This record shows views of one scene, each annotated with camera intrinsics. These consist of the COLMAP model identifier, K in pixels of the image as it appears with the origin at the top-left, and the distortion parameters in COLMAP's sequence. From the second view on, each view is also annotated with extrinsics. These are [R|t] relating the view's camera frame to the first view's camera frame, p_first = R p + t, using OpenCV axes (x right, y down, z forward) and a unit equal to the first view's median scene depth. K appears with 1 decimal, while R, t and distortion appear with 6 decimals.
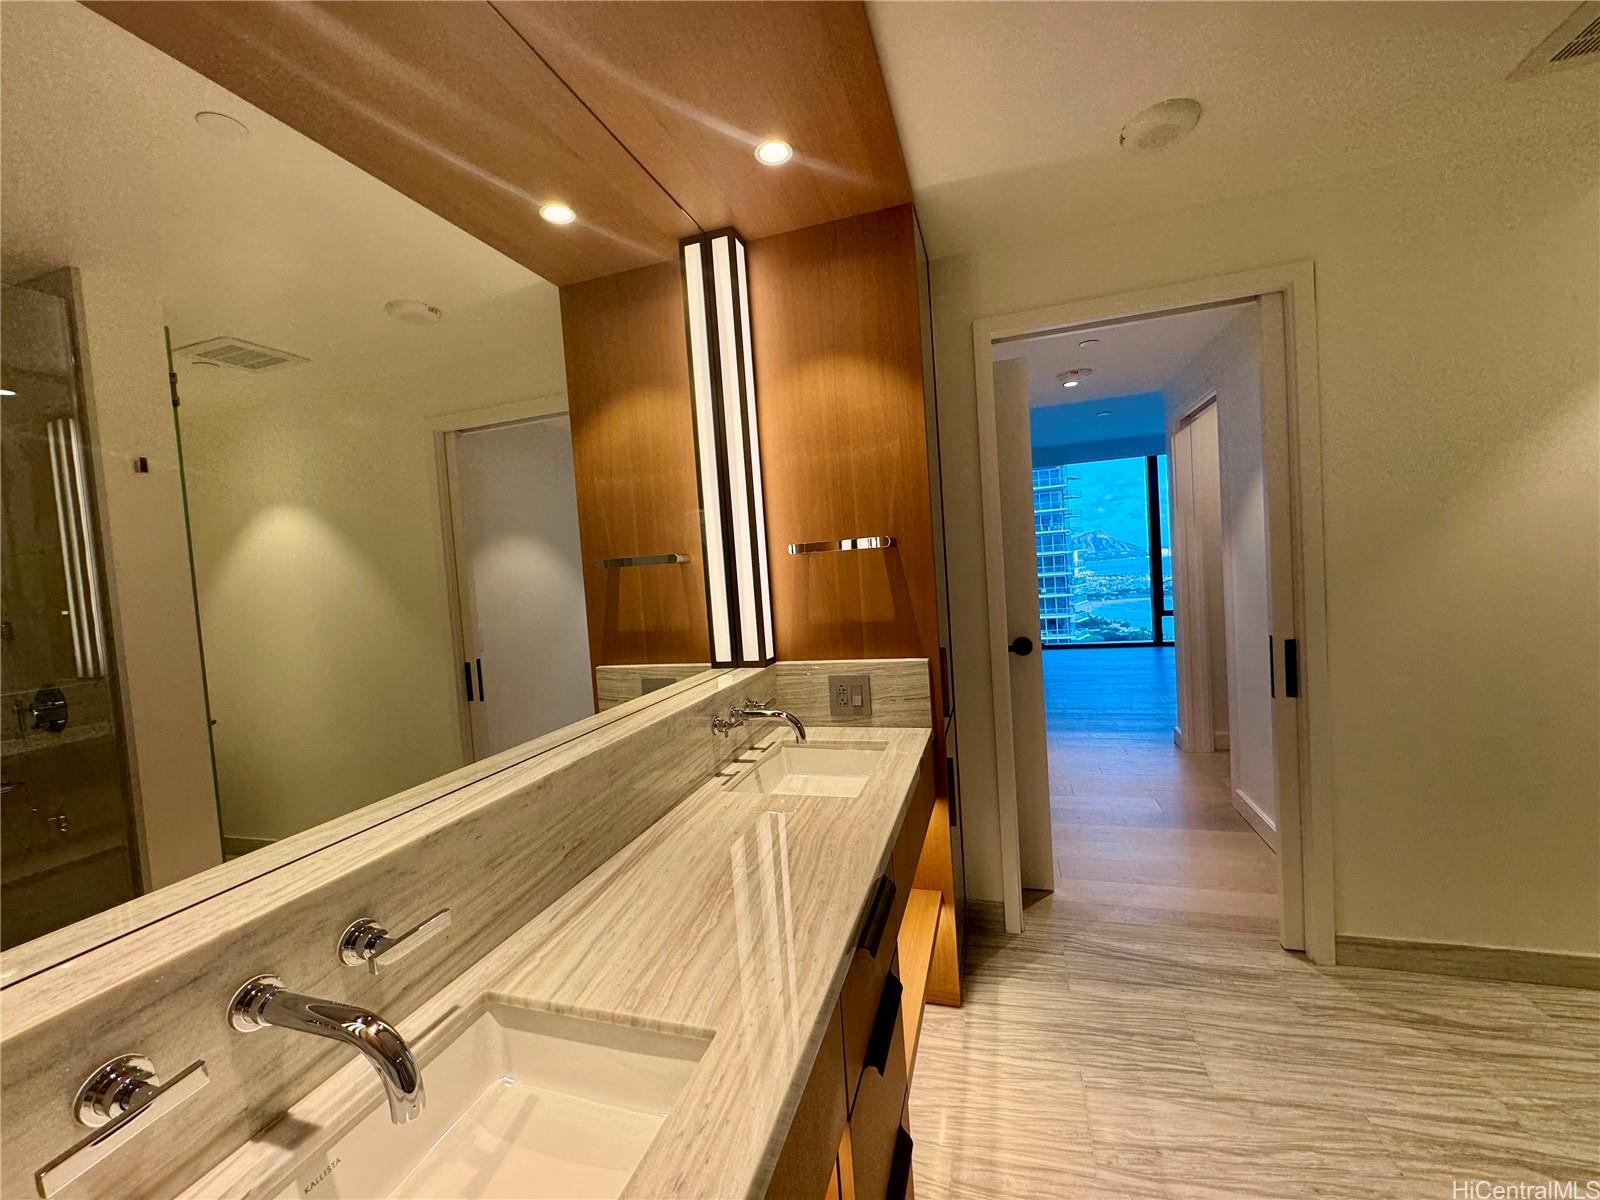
lens RADIAL K [[637.4, 0, 798.8], [0, 637.4, 597.0], [0, 0, 1]] dist [-0.001091, -0.000019]
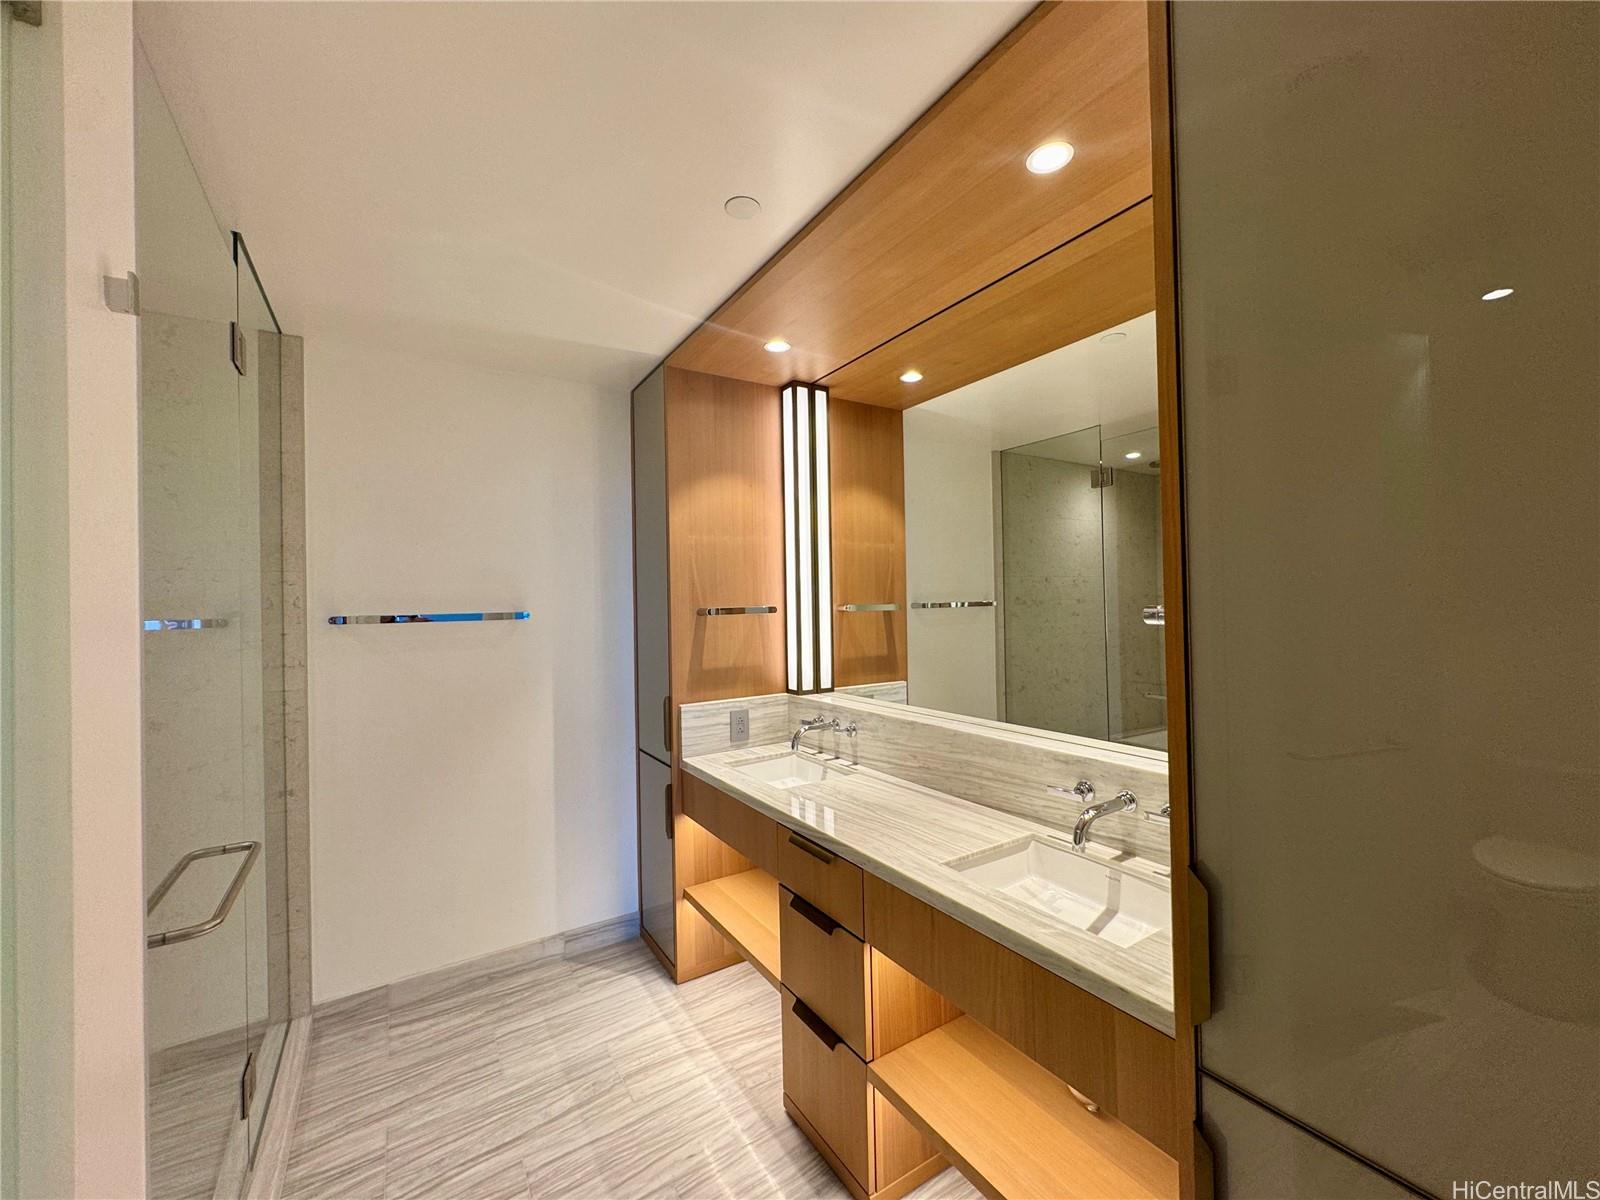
lens RADIAL K [[637.4, 0, 798.8], [0, 637.4, 597.0], [0, 0, 1]] dist [-0.001091, -0.000019]
pose [[-0.644280, 0.071372, -0.761452, 1.075520], [0.024951, 0.997068, 0.072345, -0.202703], [0.764383, 0.027612, -0.644171, 1.635503]]
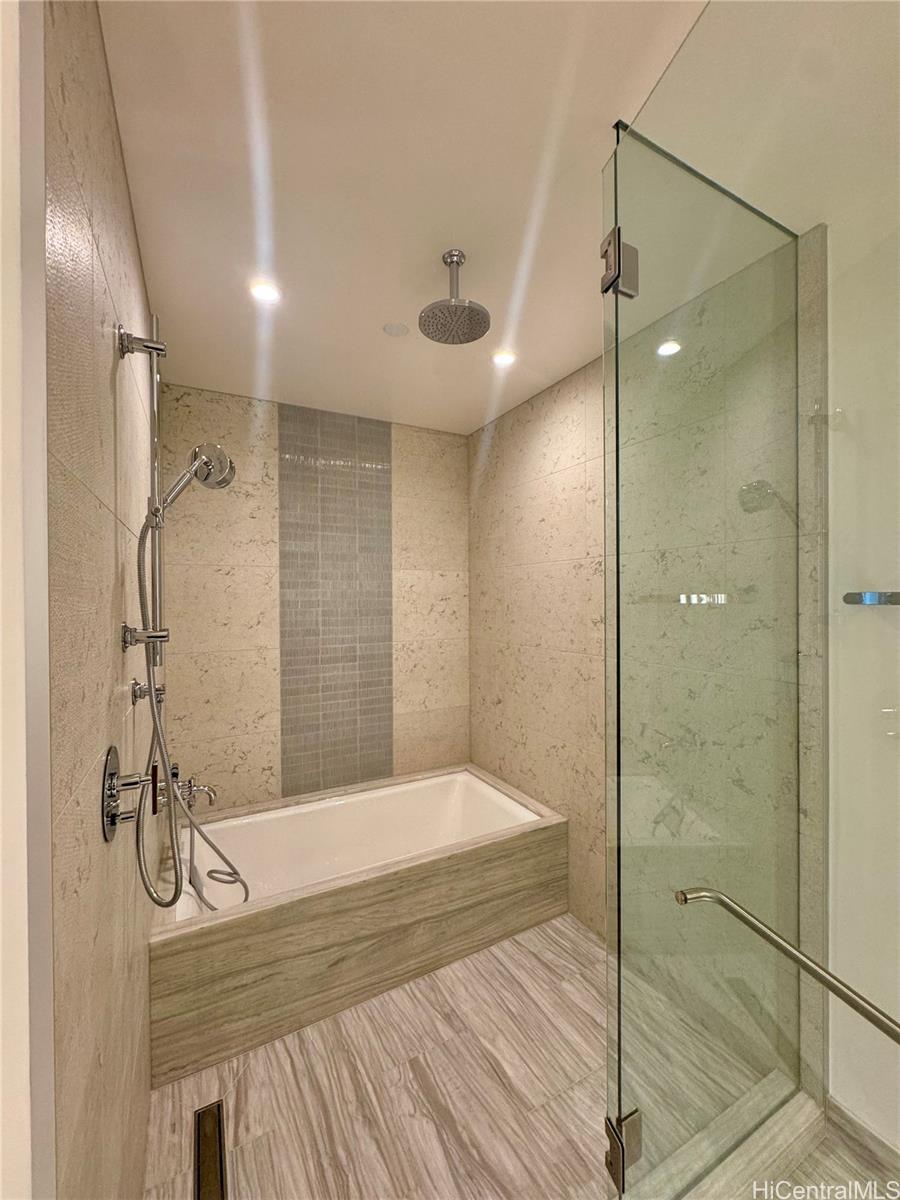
lens RADIAL K [[478.0, 0, 451.5], [0, 478.0, 601.4], [0, 0, 1]] dist [-0.001091, -0.000019]
pose [[-0.718014, 0.067757, 0.692723, 0.806089], [0.086278, 0.996239, -0.008017, -0.153393], [-0.690660, 0.054010, -0.721160, 1.226020]]
